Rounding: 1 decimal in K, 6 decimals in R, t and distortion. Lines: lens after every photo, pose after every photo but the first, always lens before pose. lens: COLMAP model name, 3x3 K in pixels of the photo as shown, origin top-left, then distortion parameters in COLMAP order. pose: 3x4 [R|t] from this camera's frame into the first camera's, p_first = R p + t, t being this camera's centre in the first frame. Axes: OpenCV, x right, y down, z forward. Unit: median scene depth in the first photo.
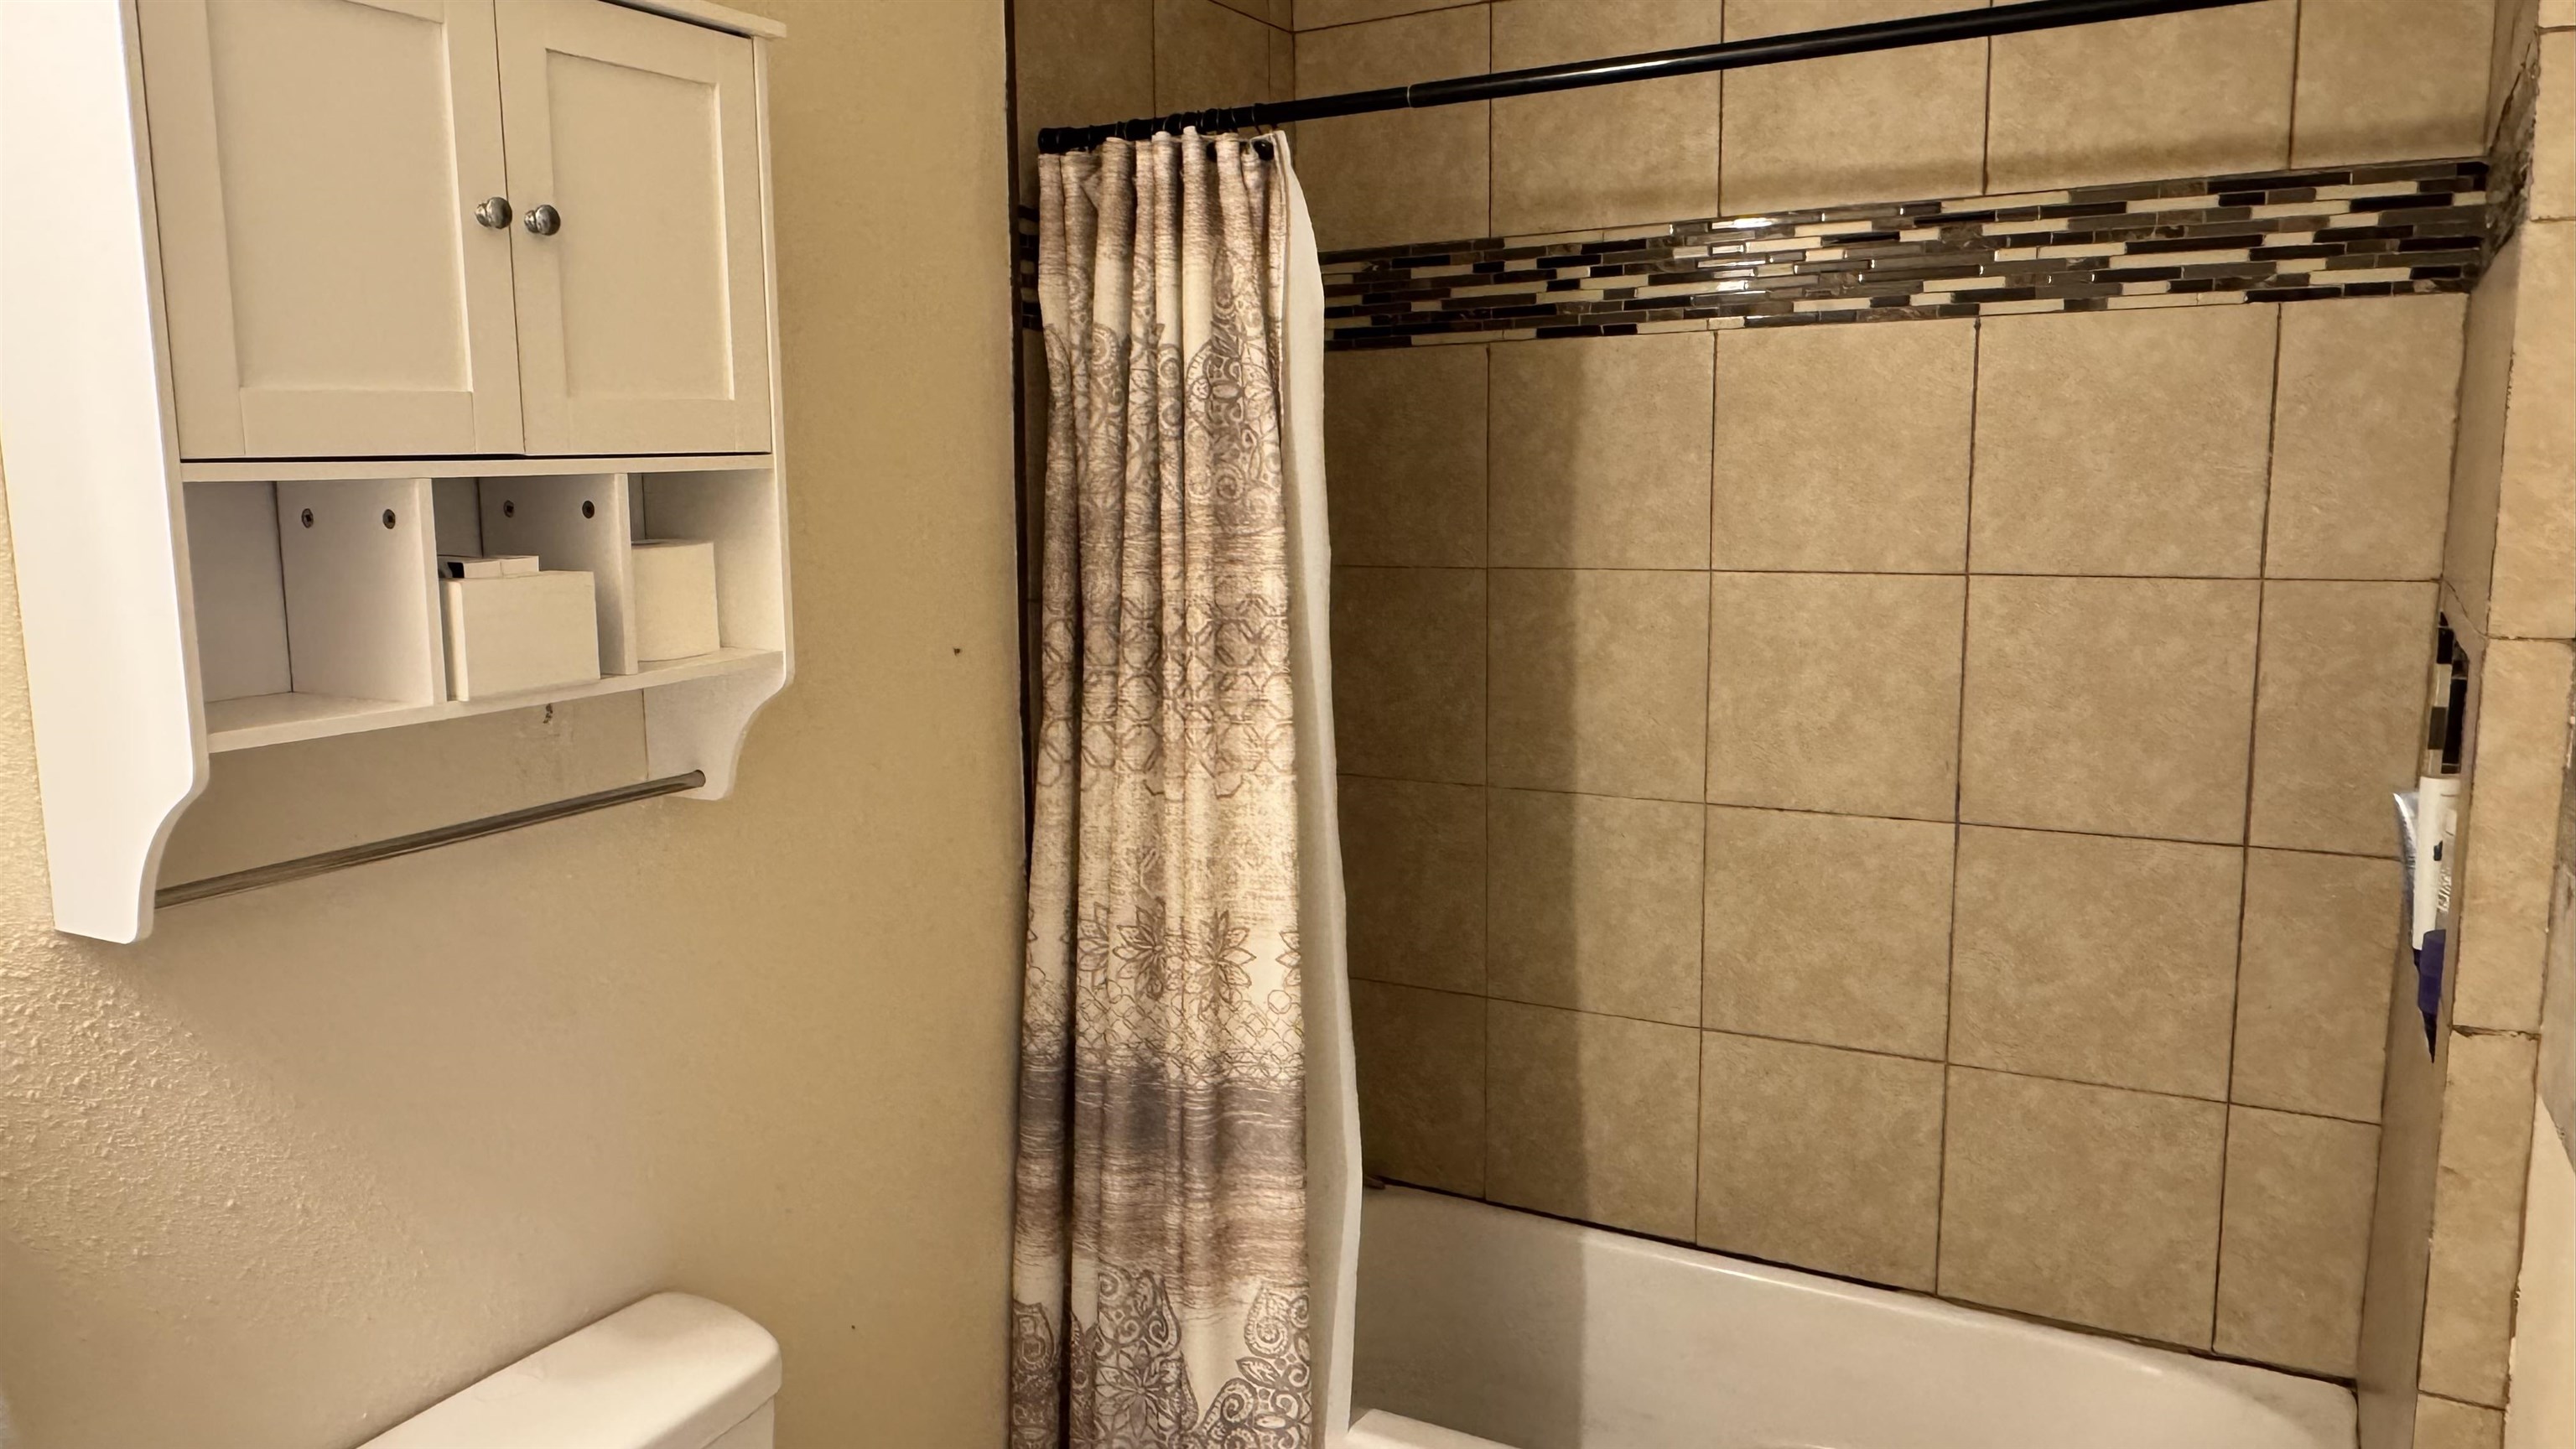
lens RADIAL K [[1829.7, 0, 1288.0], [0, 1829.7, 724.5], [0, 0, 1]] dist [-0.045826, 0.001436]
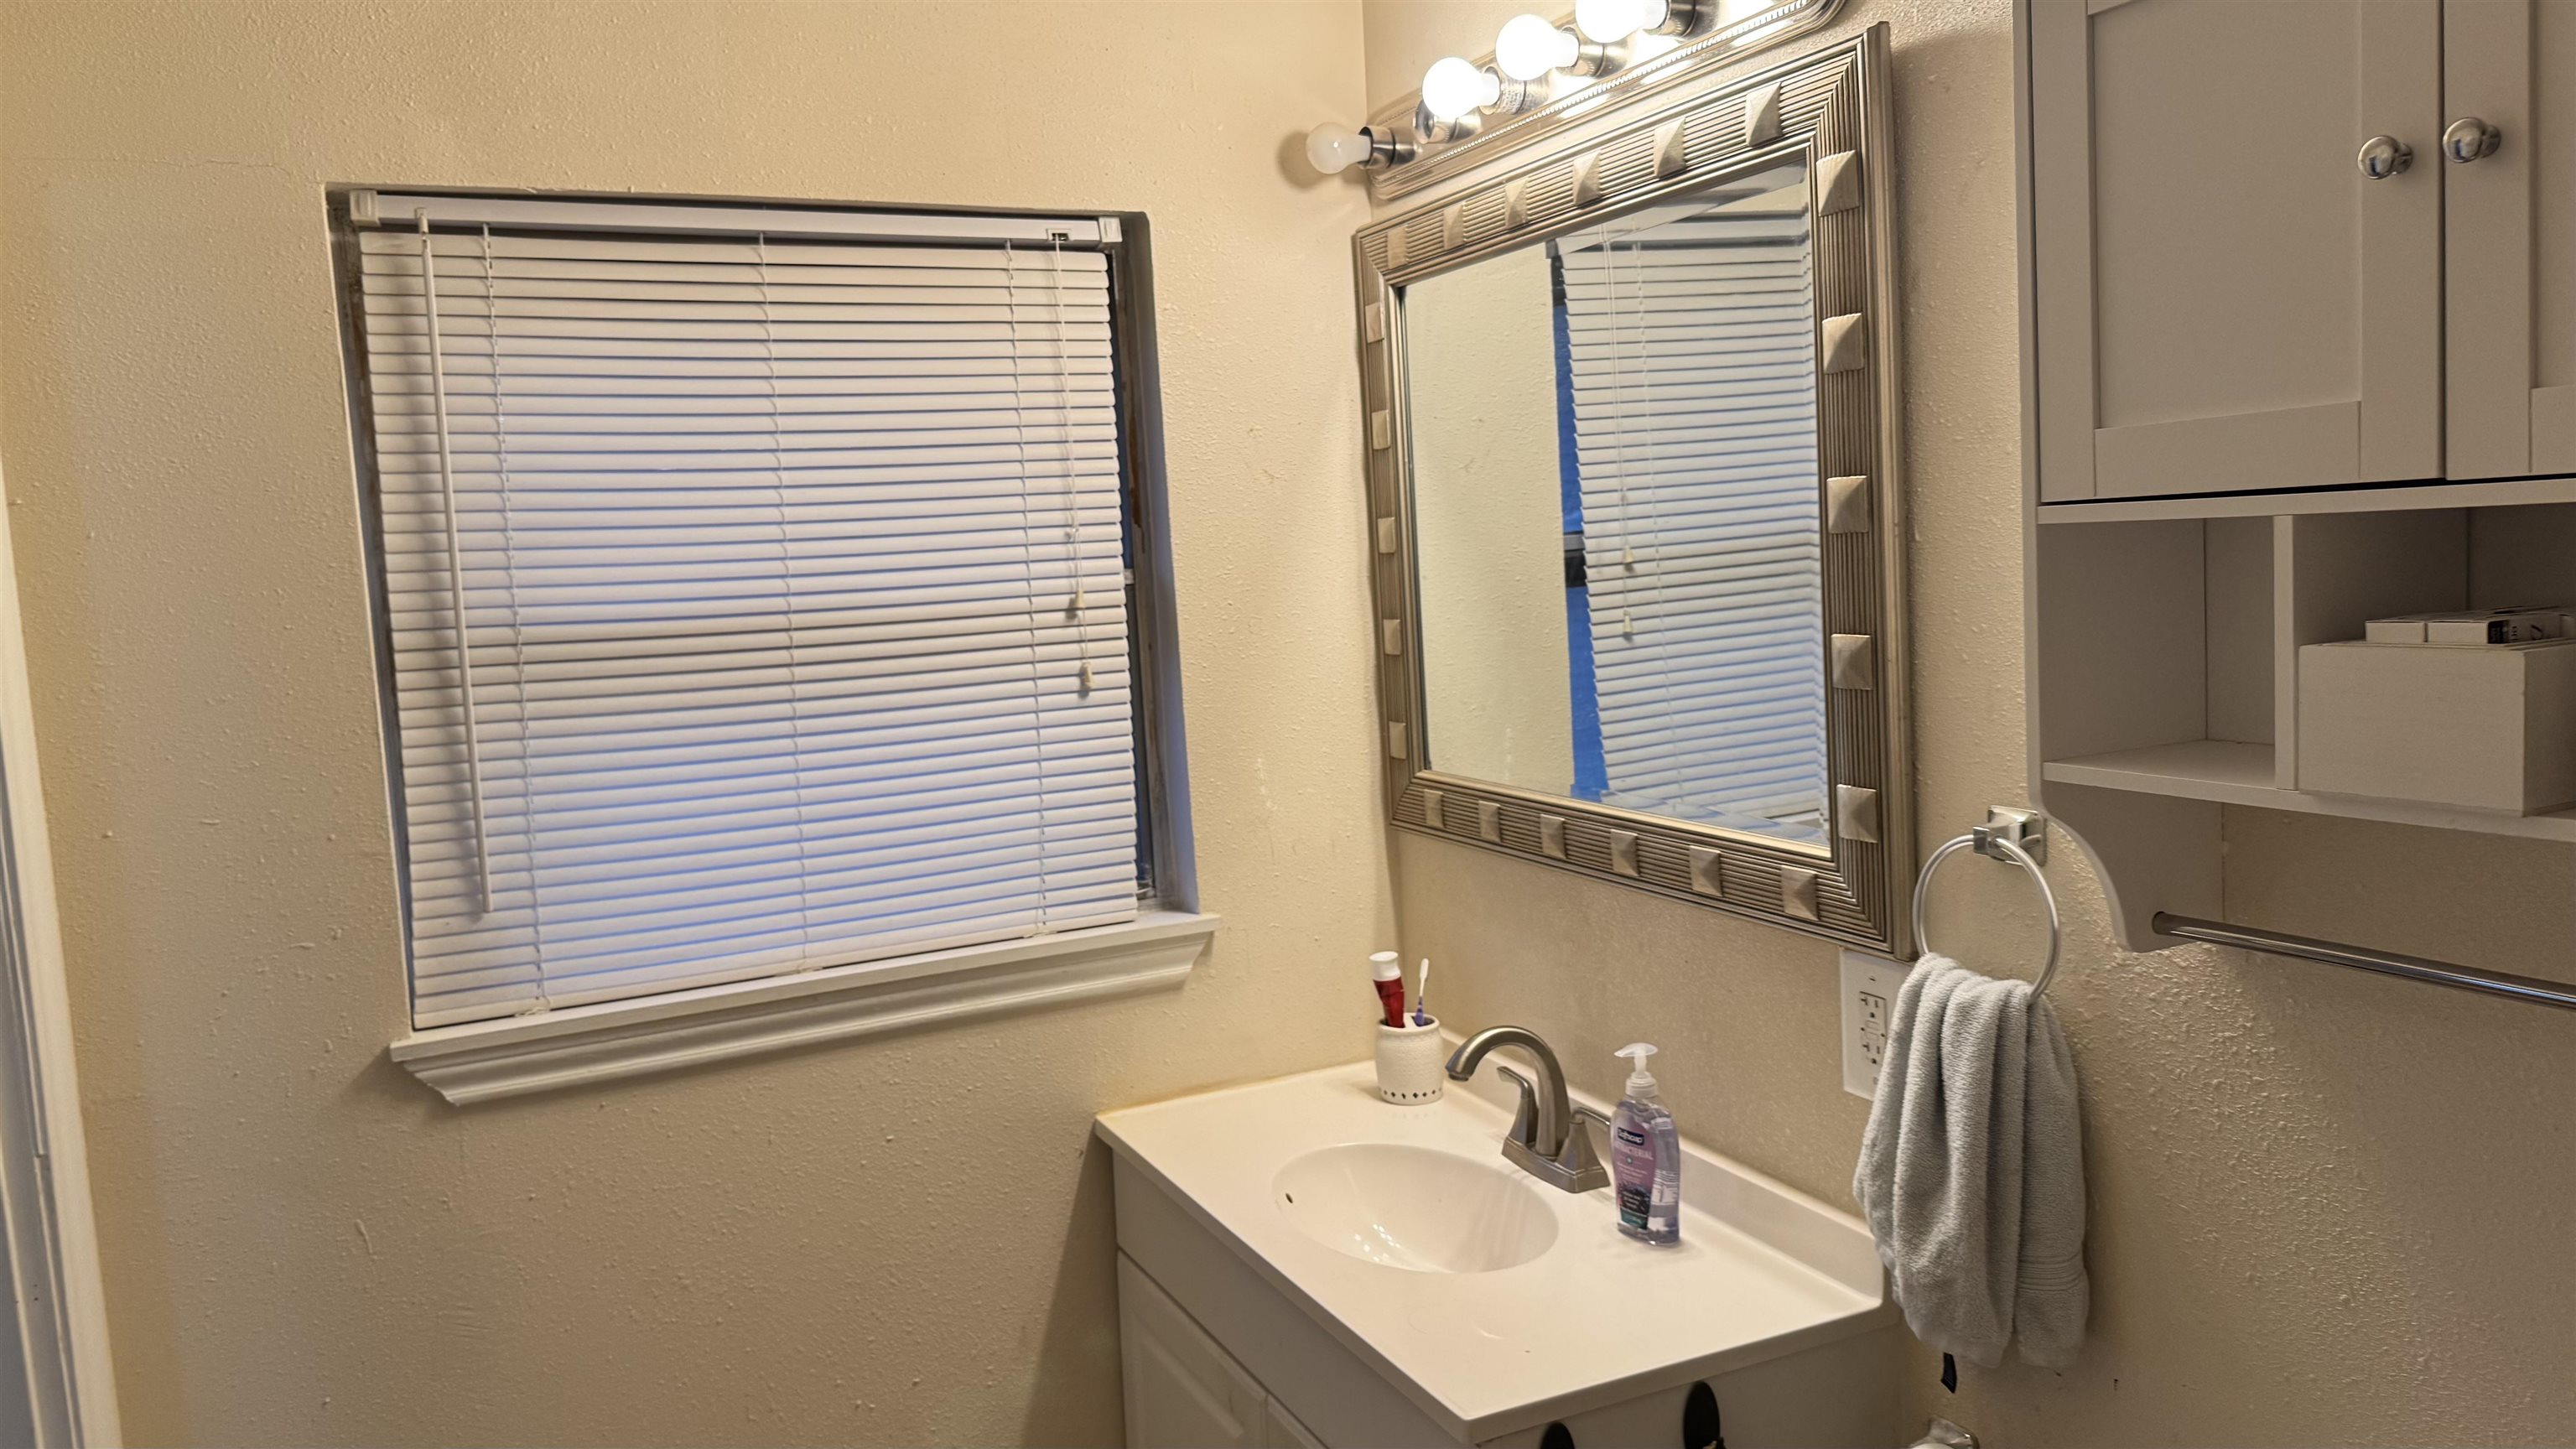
lens RADIAL K [[1791.2, 0, 1283.5], [0, 1791.2, 727.0], [0, 0, 1]] dist [0.159975, -0.144611]
pose [[-0.572290, 0.118530, -0.811440, 0.454457], [-0.068790, 0.979072, 0.191533, -0.162013], [0.817161, 0.165432, -0.552160, 1.043049]]
